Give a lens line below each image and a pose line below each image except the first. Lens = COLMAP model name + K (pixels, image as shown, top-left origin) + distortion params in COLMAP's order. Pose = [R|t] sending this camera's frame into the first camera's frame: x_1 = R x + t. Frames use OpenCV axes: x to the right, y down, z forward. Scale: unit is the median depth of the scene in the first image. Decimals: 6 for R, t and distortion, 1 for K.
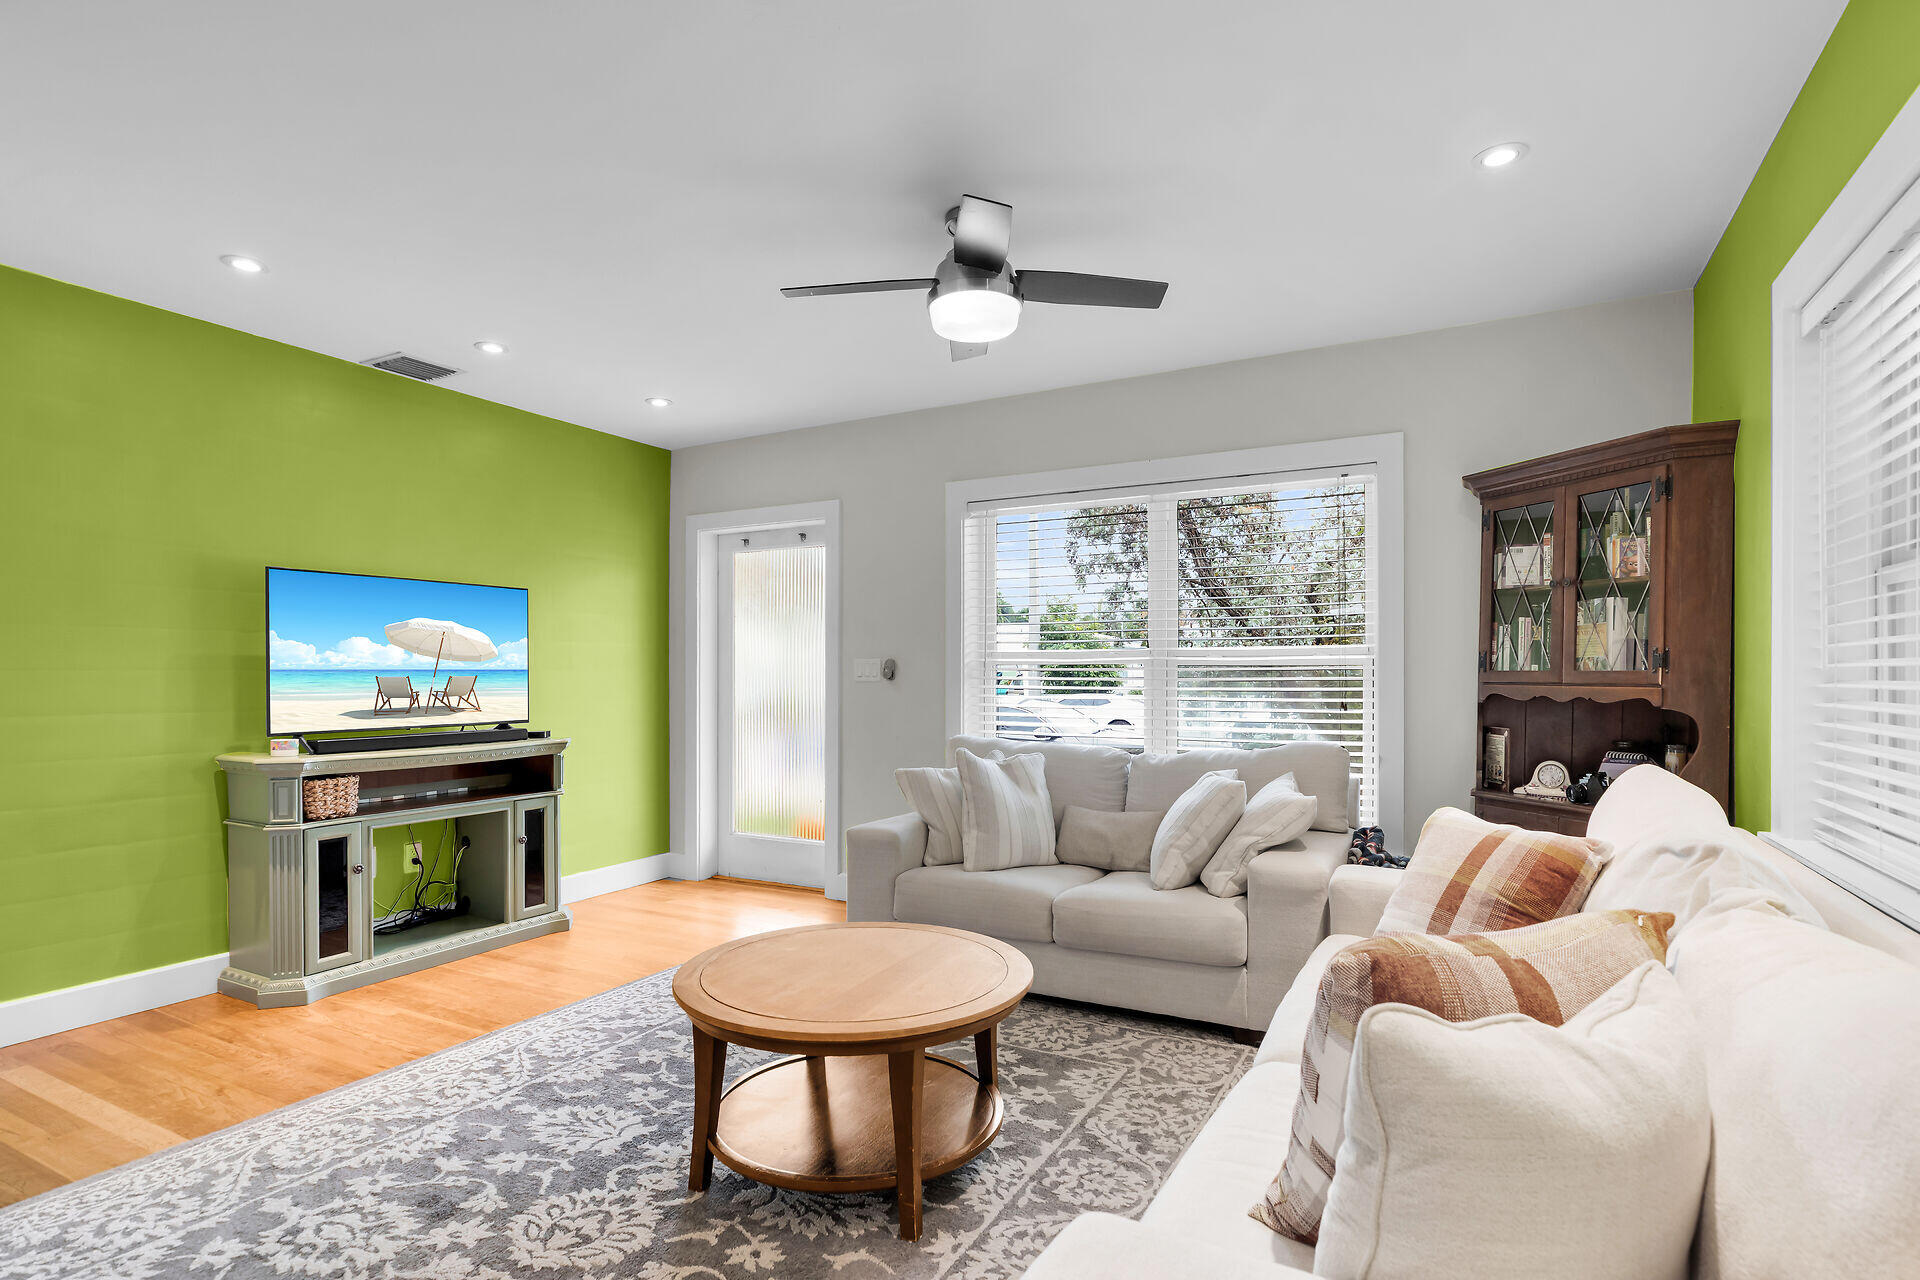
lens RADIAL K [[960.3, 0, 959.3], [0, 960.3, 683.1], [0, 0, 1]] dist [-0.000475, -0.000690]
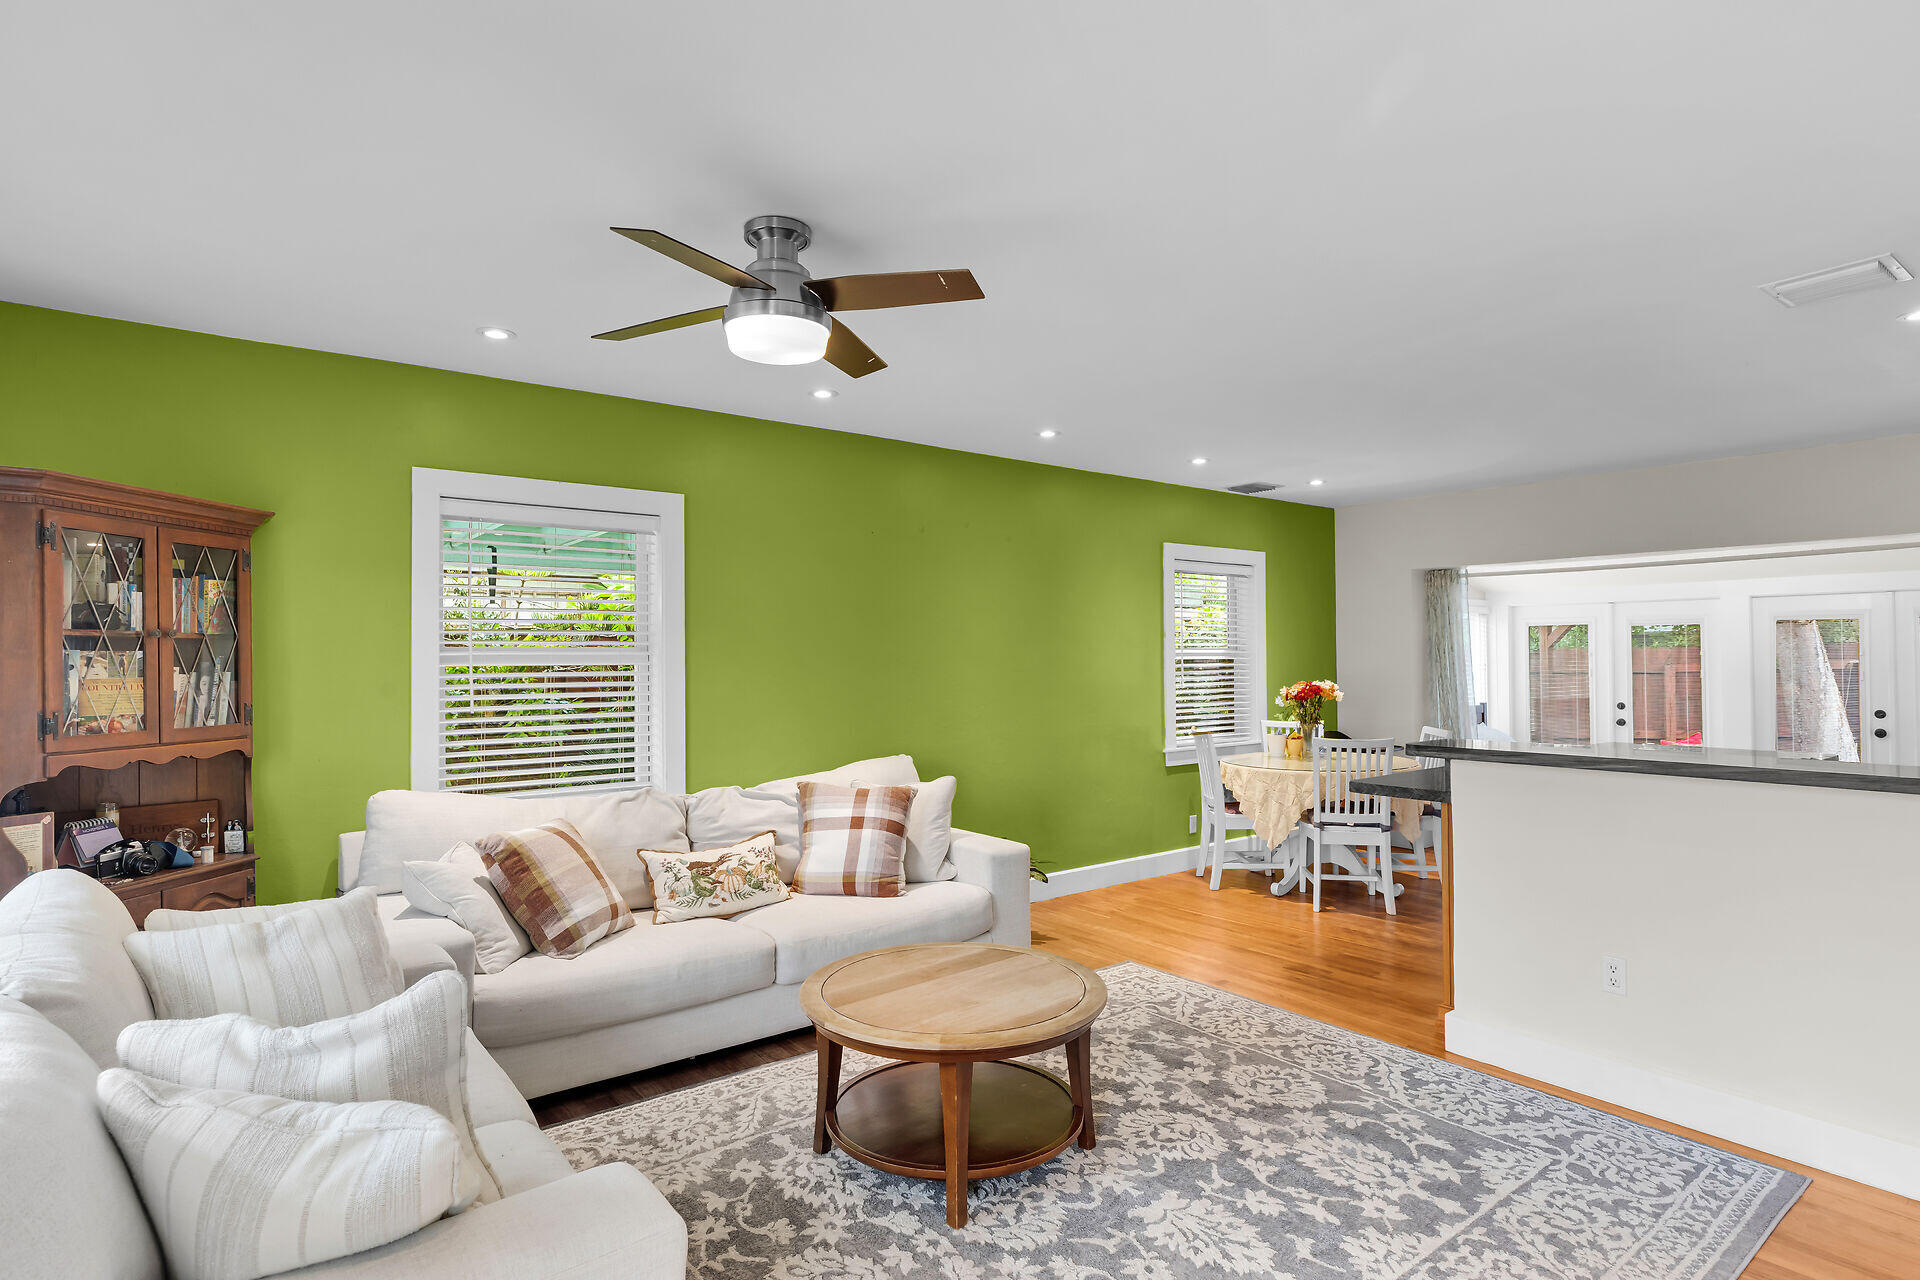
lens RADIAL K [[995.1, 0, 956.6], [0, 995.1, 644.8], [0, 0, 1]] dist [-0.000325, -0.000236]
pose [[-0.918541, 0.011967, 0.395144, -0.407662], [0.010686, 0.999928, -0.005443, -0.074459], [-0.395180, -0.000777, -0.918603, 1.450451]]
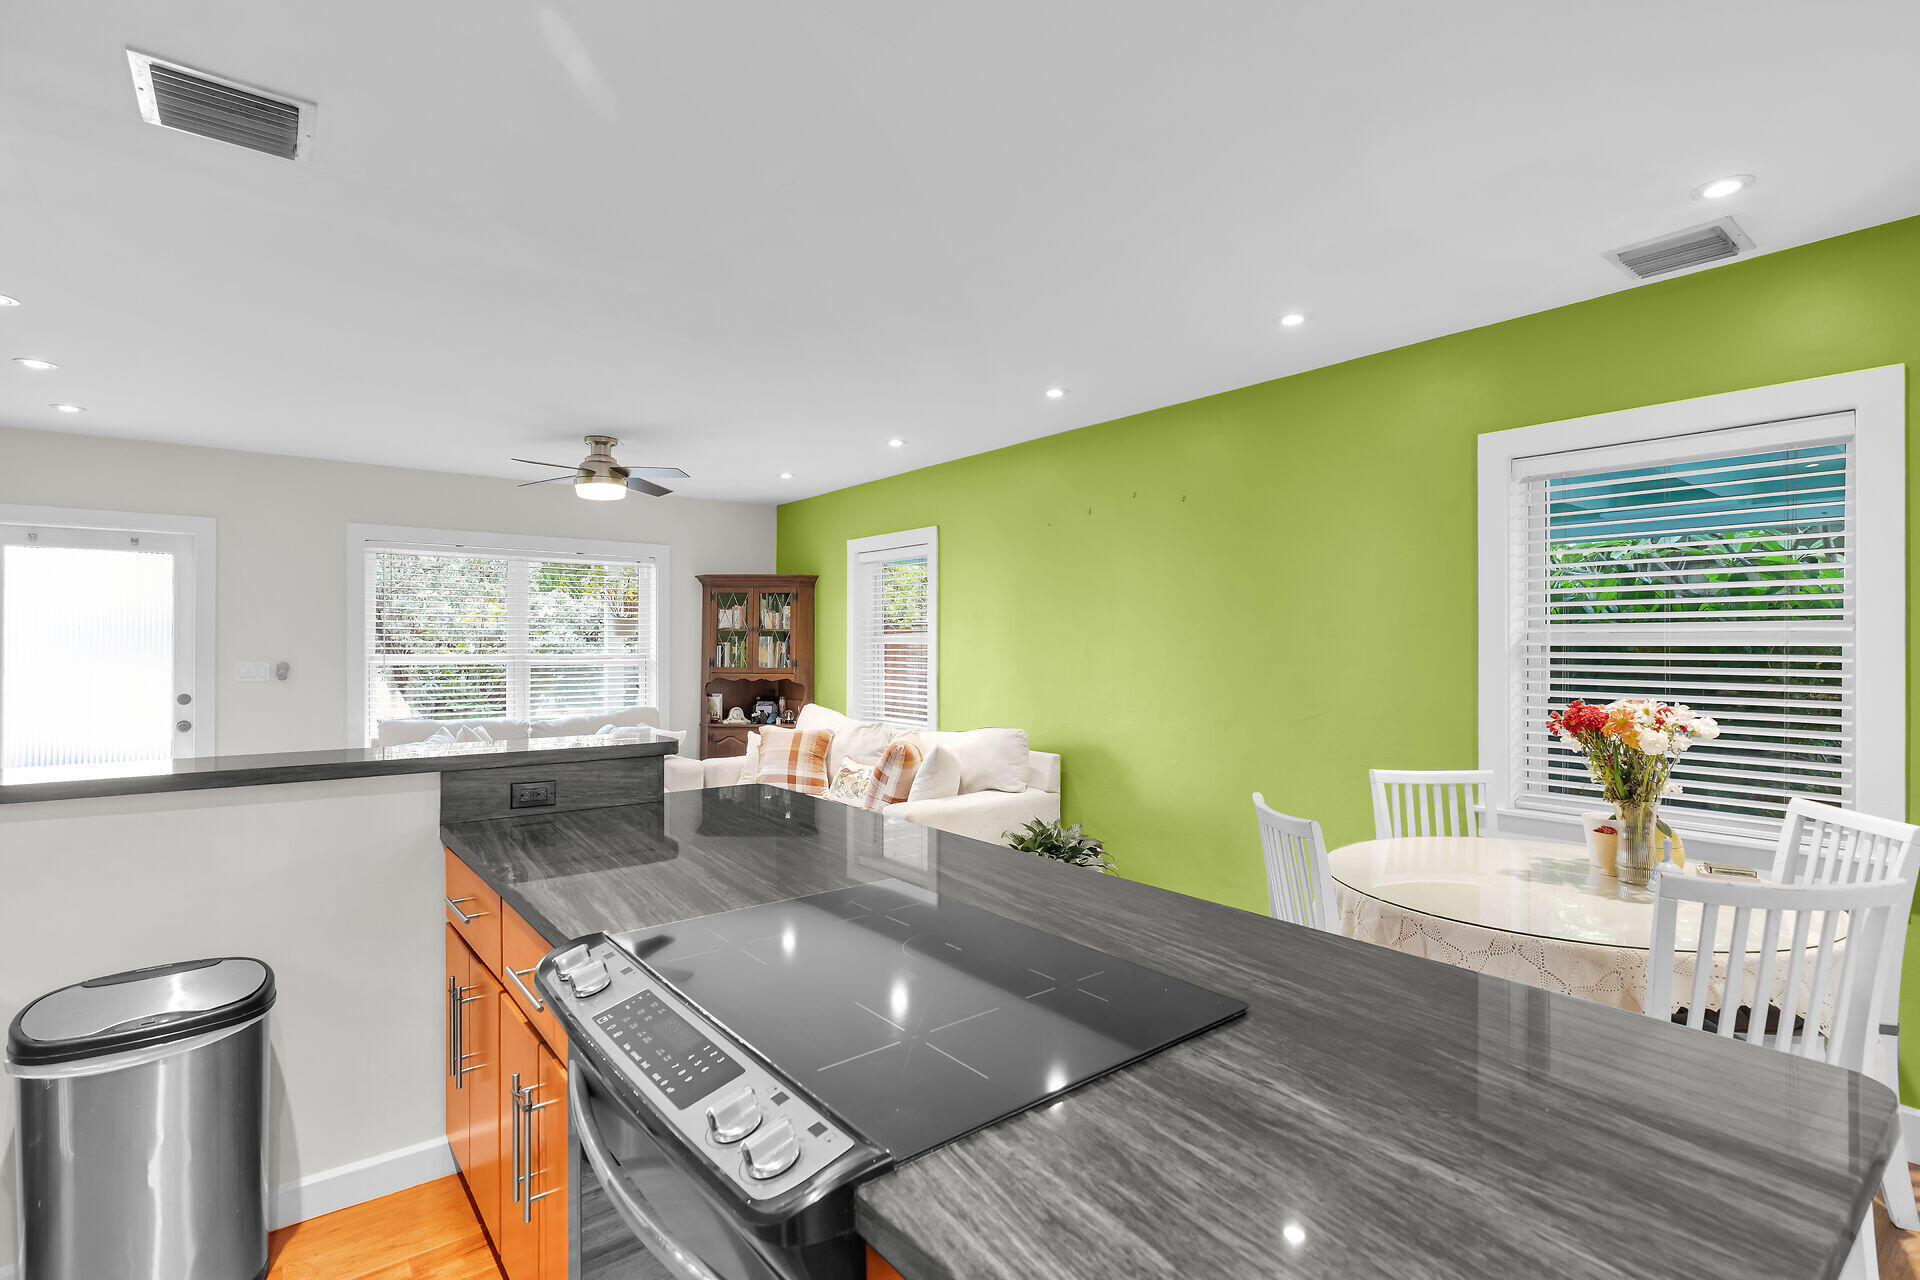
lens RADIAL K [[906.3, 0, 960.4], [0, 906.3, 637.1], [0, 0, 1]] dist [-0.002921, -0.000292]
pose [[0.386532, 0.007555, 0.922245, -1.114993], [0.005403, 0.999931, -0.010456, -0.056188], [-0.922260, 0.009025, 0.386464, -0.290362]]
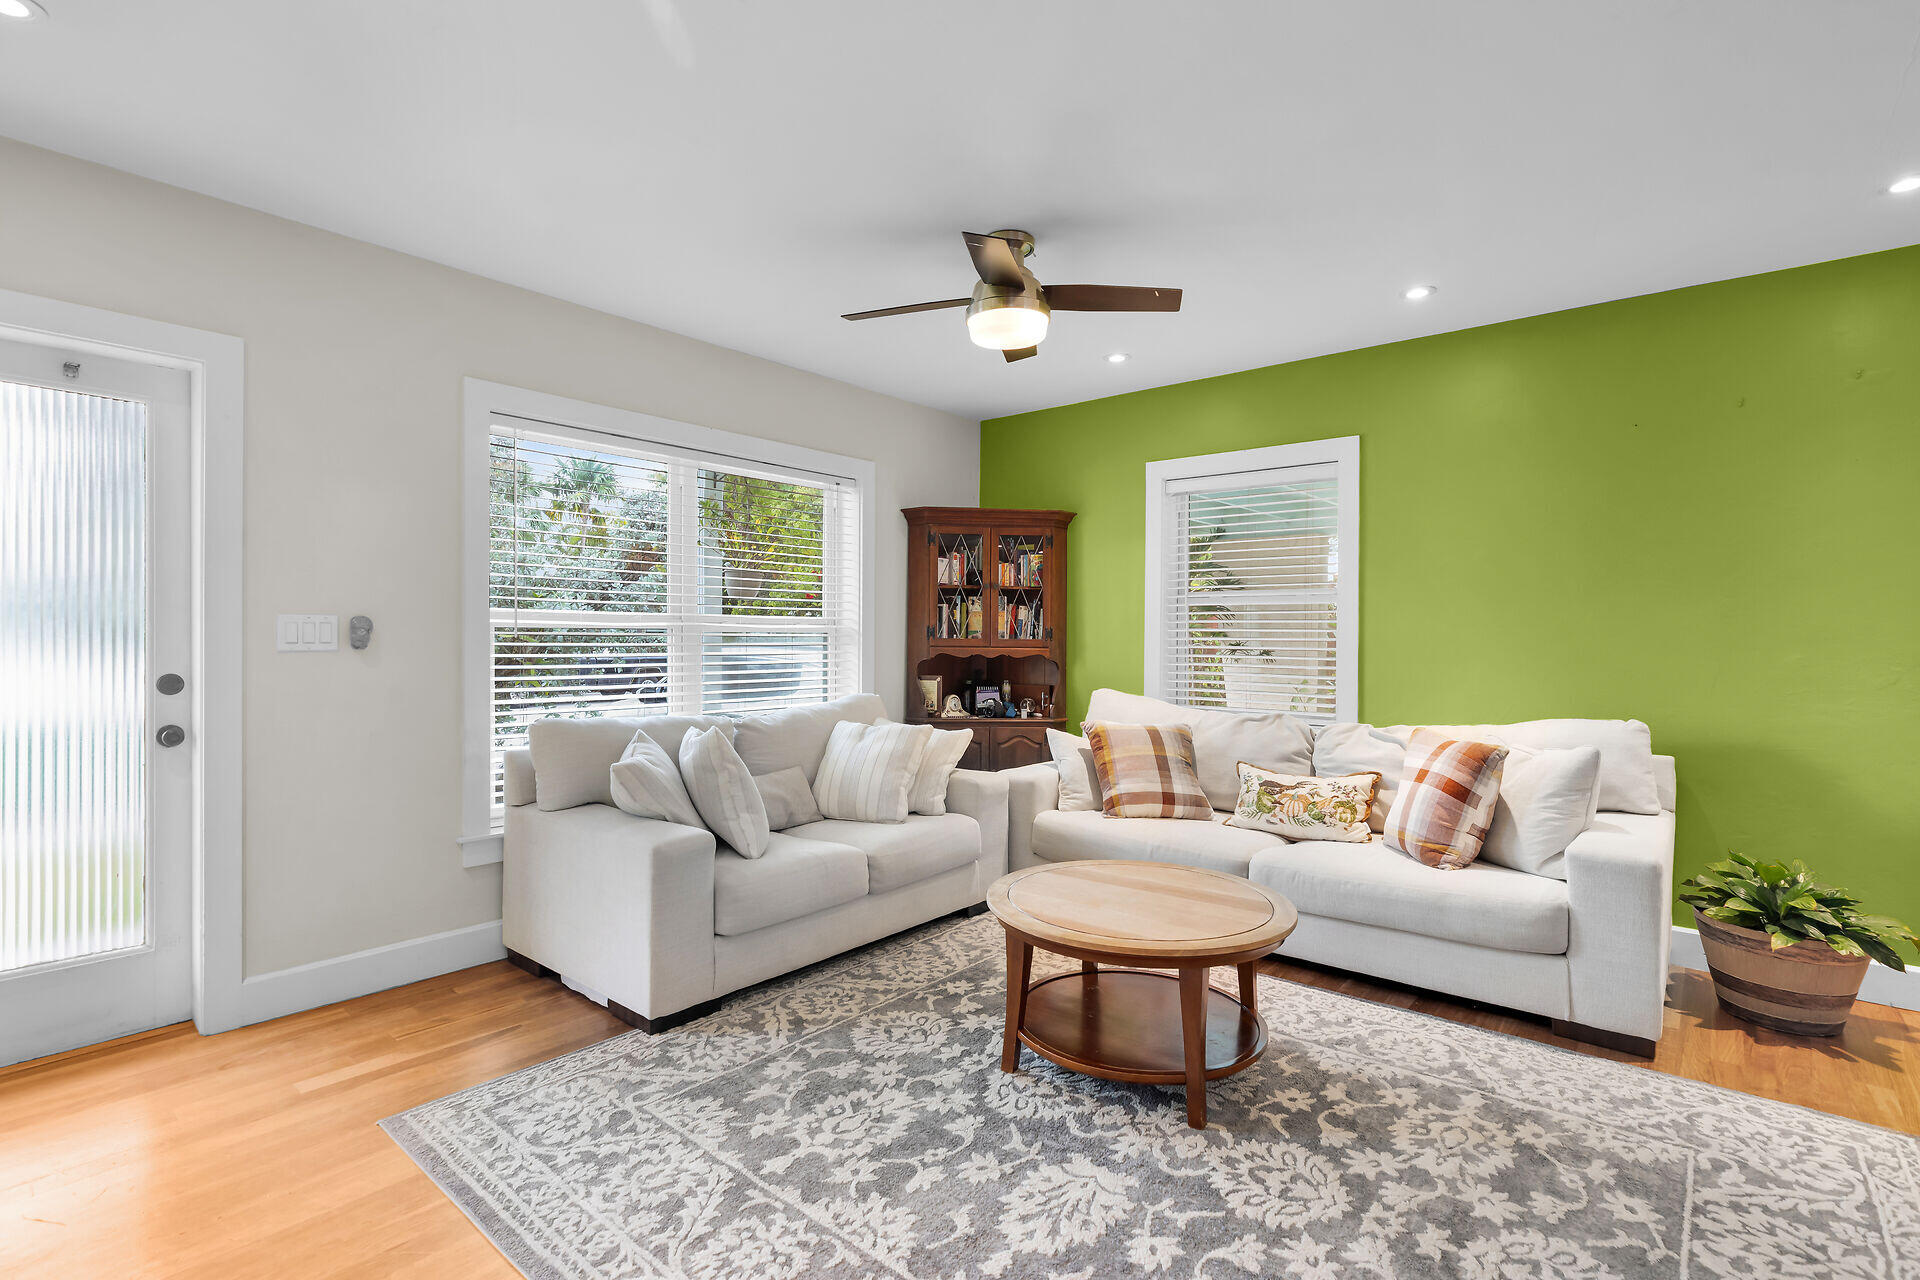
lens RADIAL K [[906.3, 0, 960.4], [0, 906.3, 637.1], [0, 0, 1]] dist [-0.002921, -0.000292]
pose [[0.195189, -0.000720, 0.980765, -0.853254], [0.000486, 1.000000, 0.000637, -0.015365], [-0.980766, 0.000353, 0.195189, 0.687202]]
